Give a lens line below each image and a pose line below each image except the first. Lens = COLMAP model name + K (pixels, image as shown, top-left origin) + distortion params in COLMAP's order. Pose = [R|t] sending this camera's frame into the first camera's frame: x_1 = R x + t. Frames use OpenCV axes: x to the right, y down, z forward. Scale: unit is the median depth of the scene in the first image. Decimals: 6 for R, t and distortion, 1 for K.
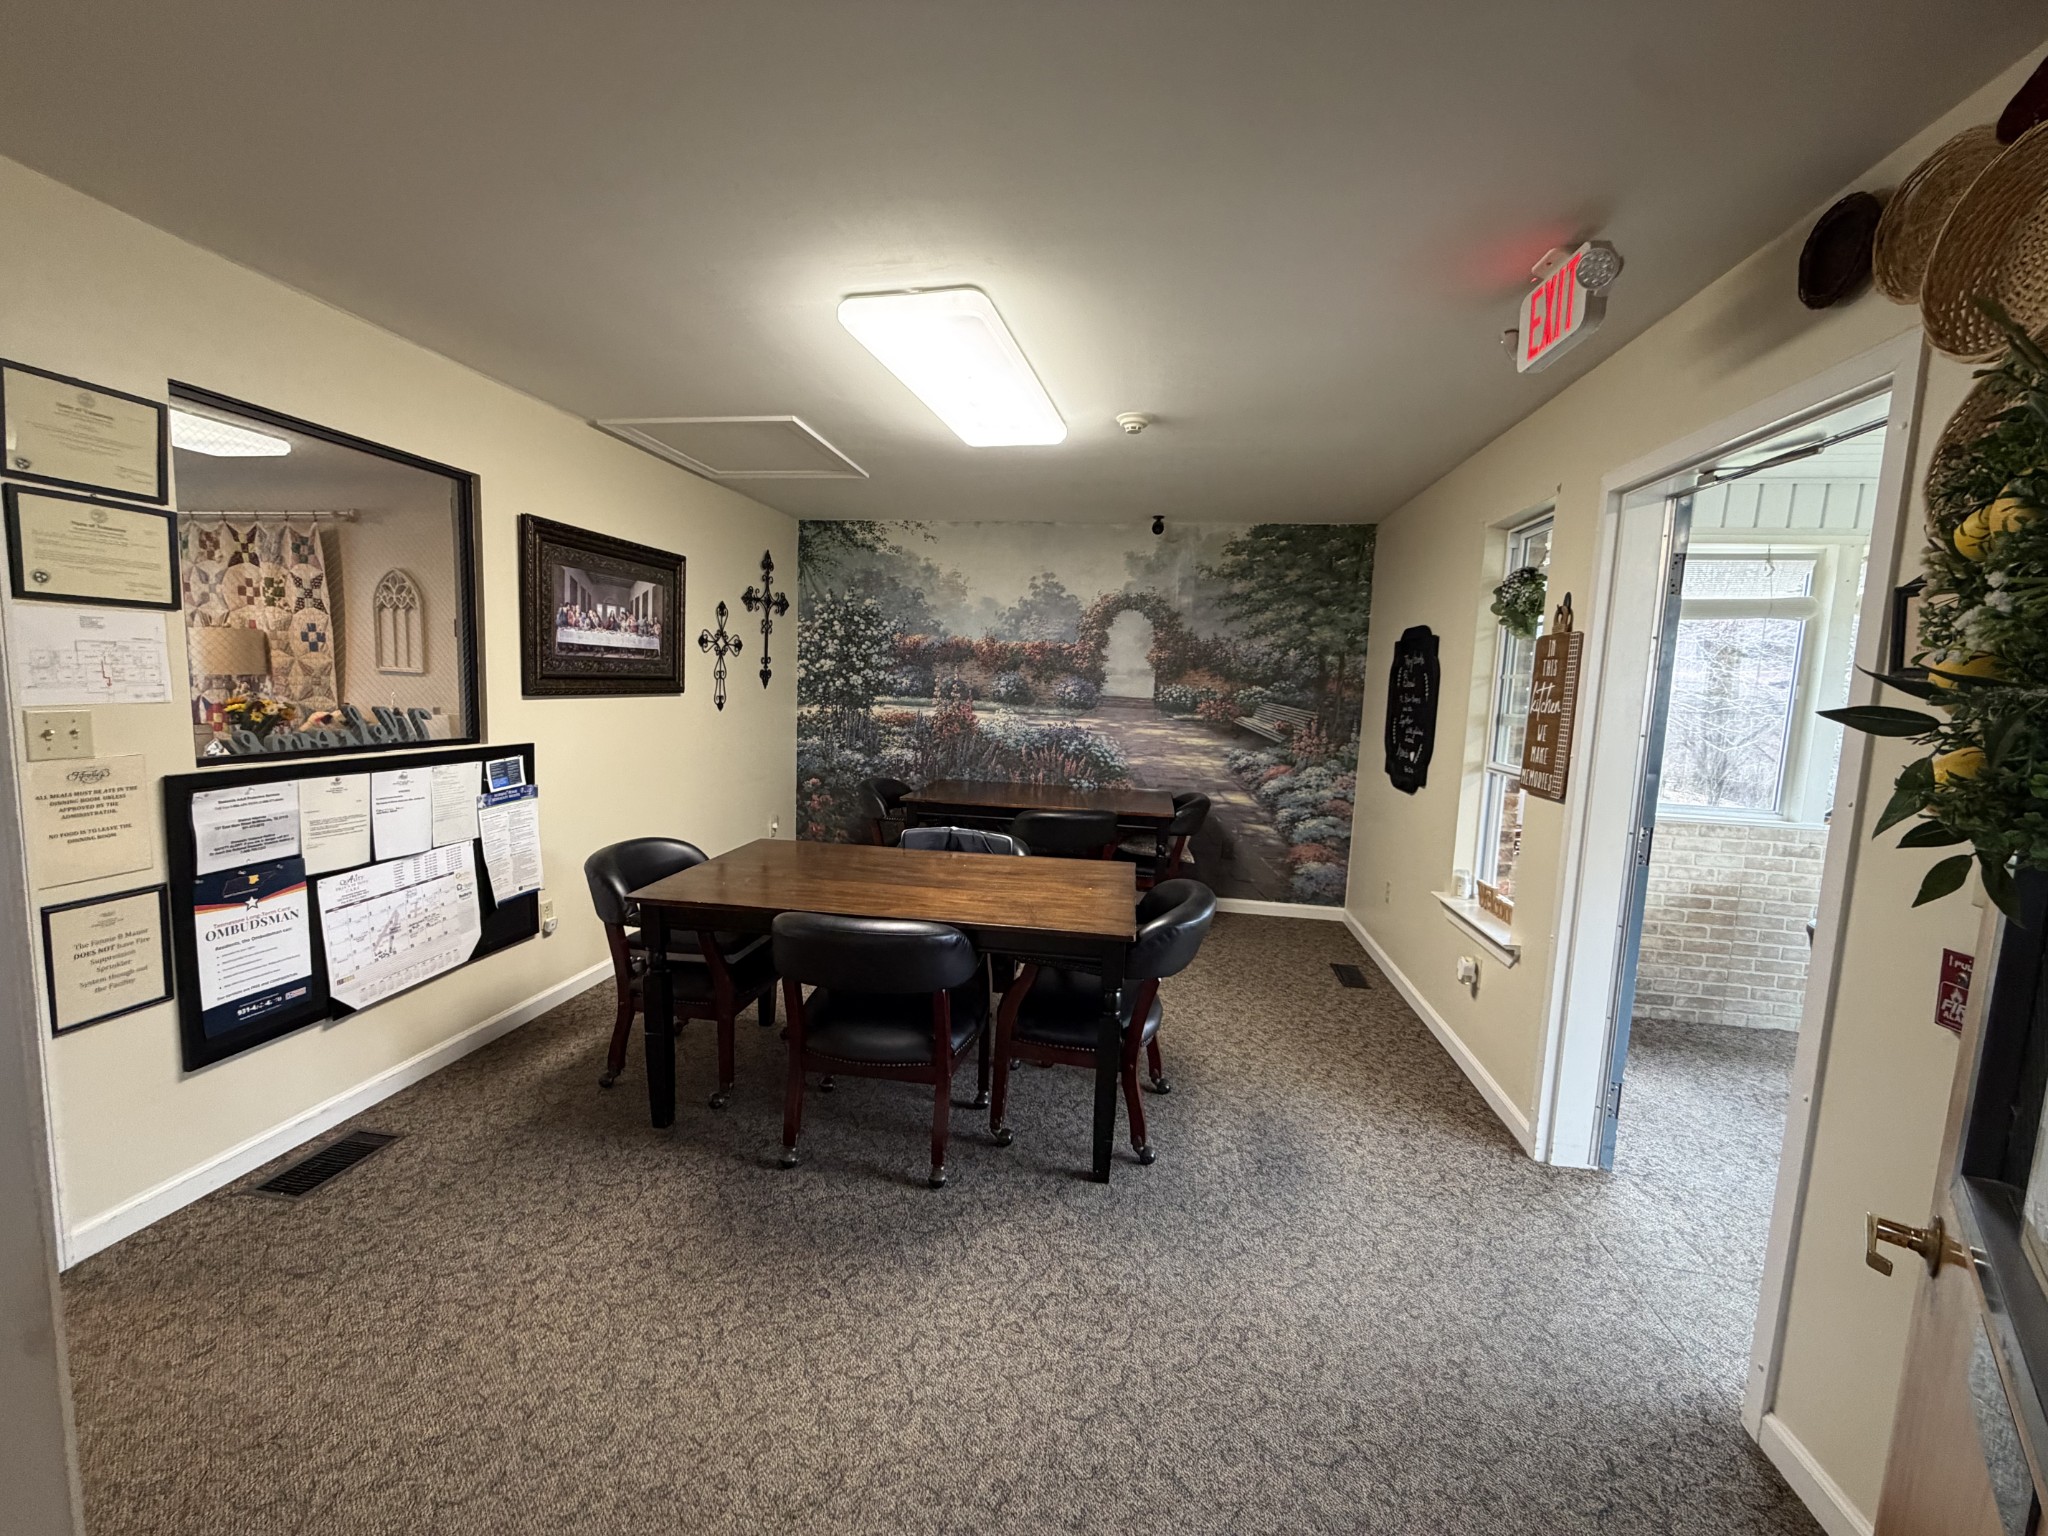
lens RADIAL K [[817.2, 0, 1015.8], [0, 817.2, 765.4], [0, 0, 1]] dist [0.001925, -0.000737]
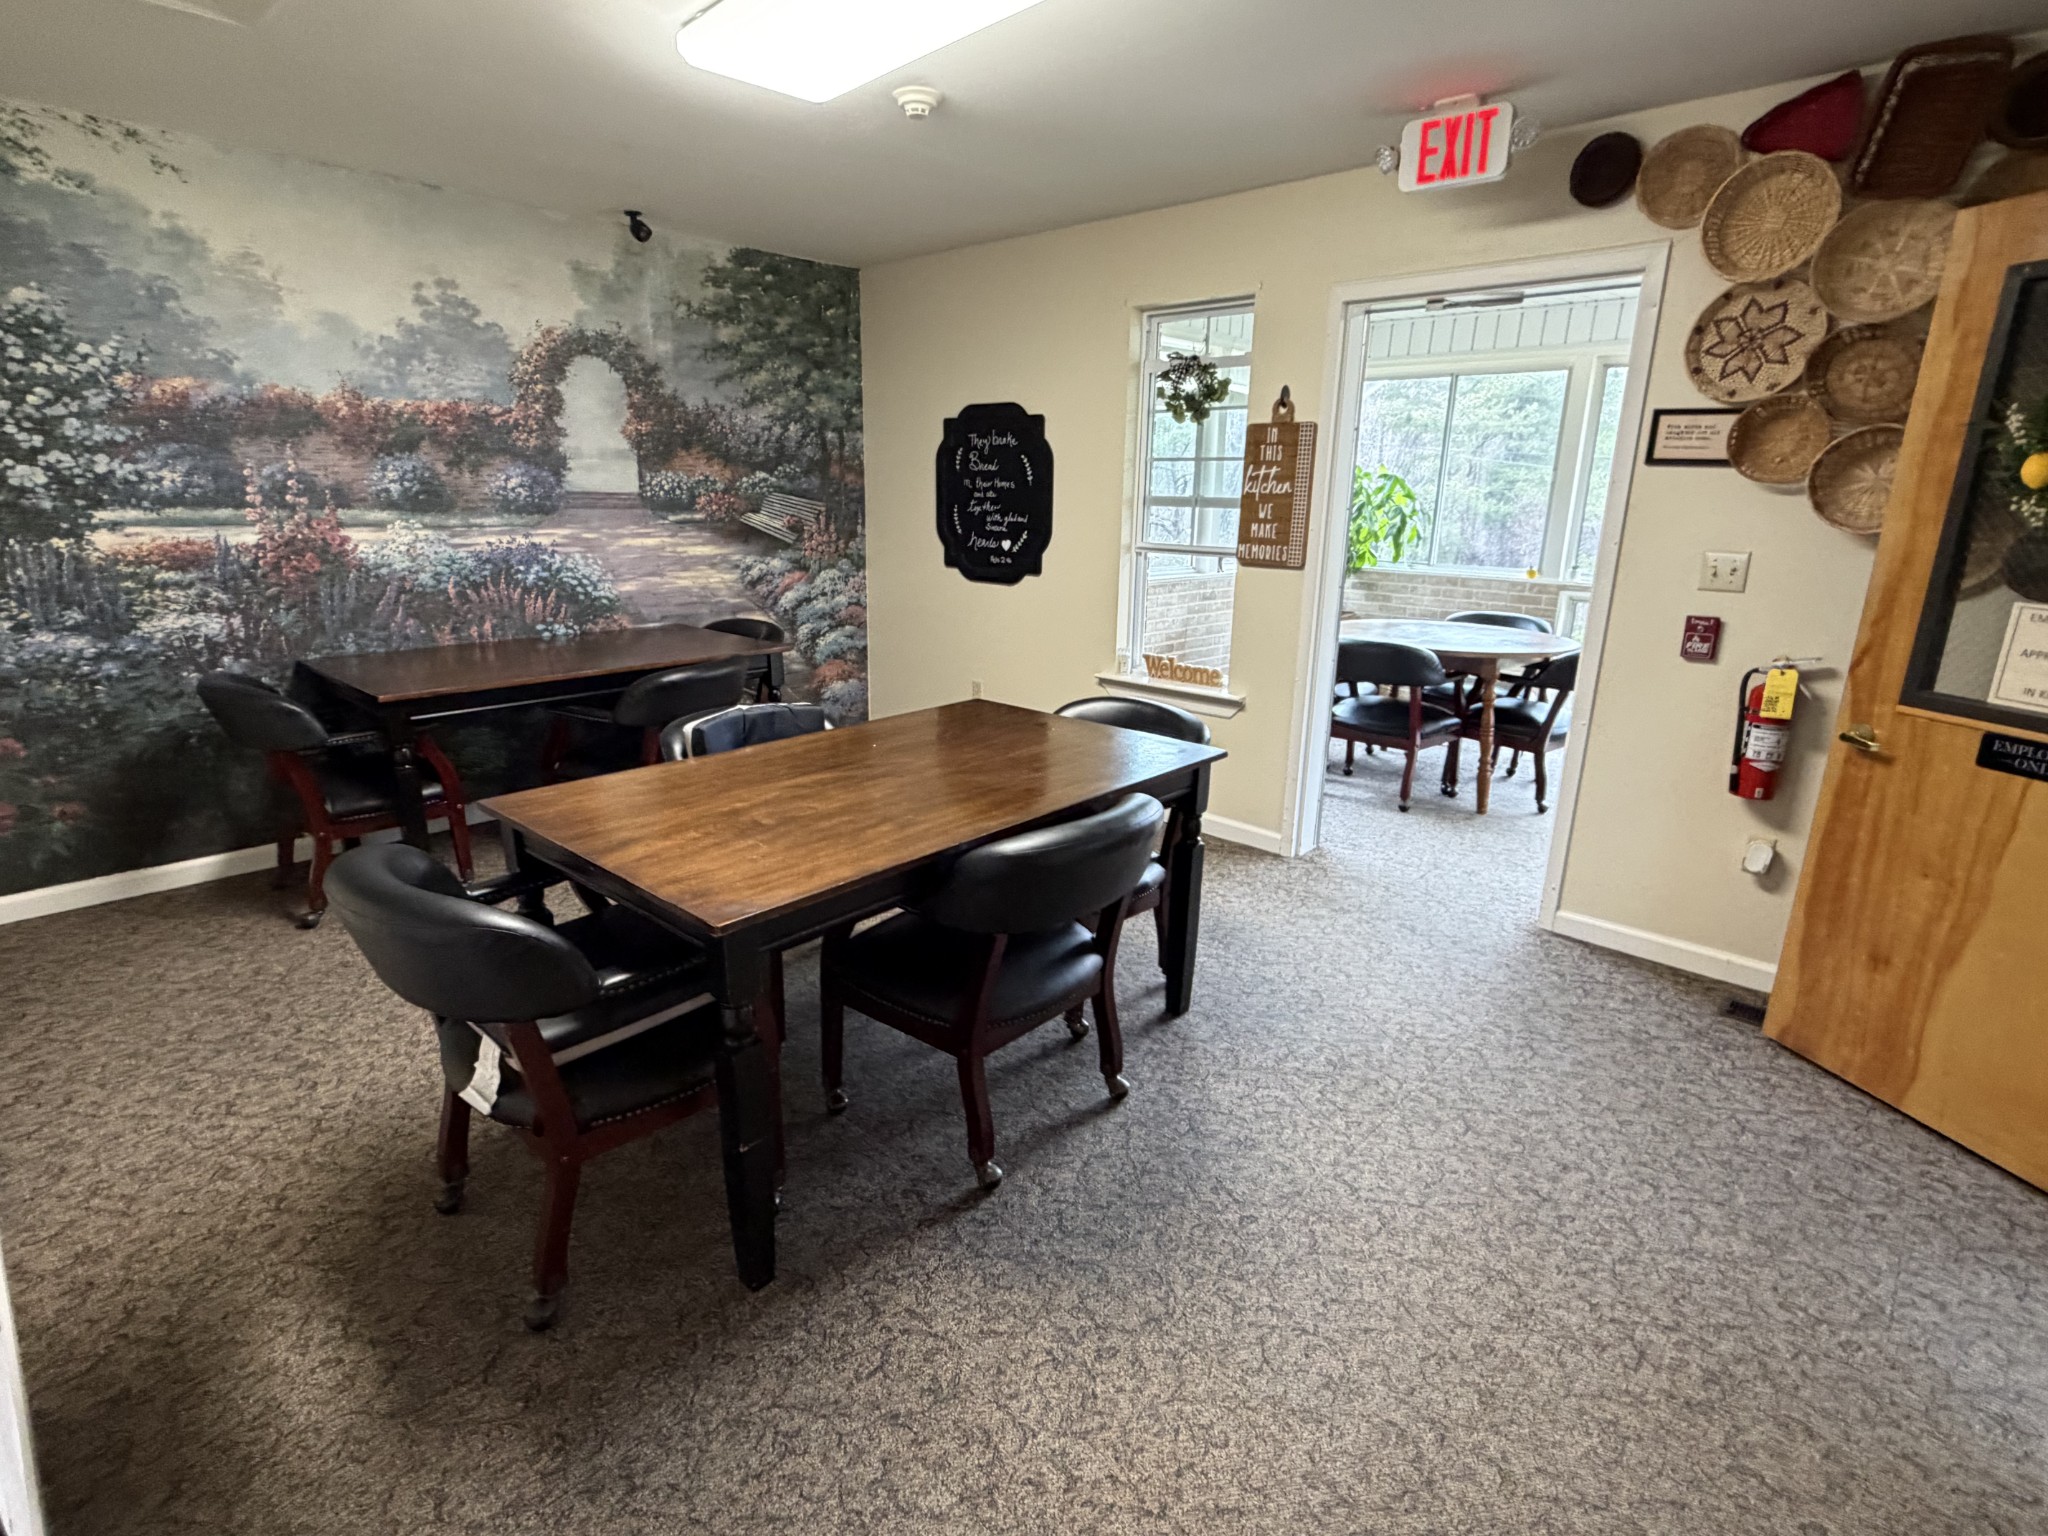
lens RADIAL K [[1024.6, 0, 1024.0], [0, 1024.6, 768.0], [0, 0, 1]] dist [-0.000699, -0.000400]
pose [[0.554462, -0.250884, 0.793492, -0.404969], [0.093086, 0.966190, 0.240442, -0.035040], [-0.826987, -0.059452, 0.559069, 0.228100]]
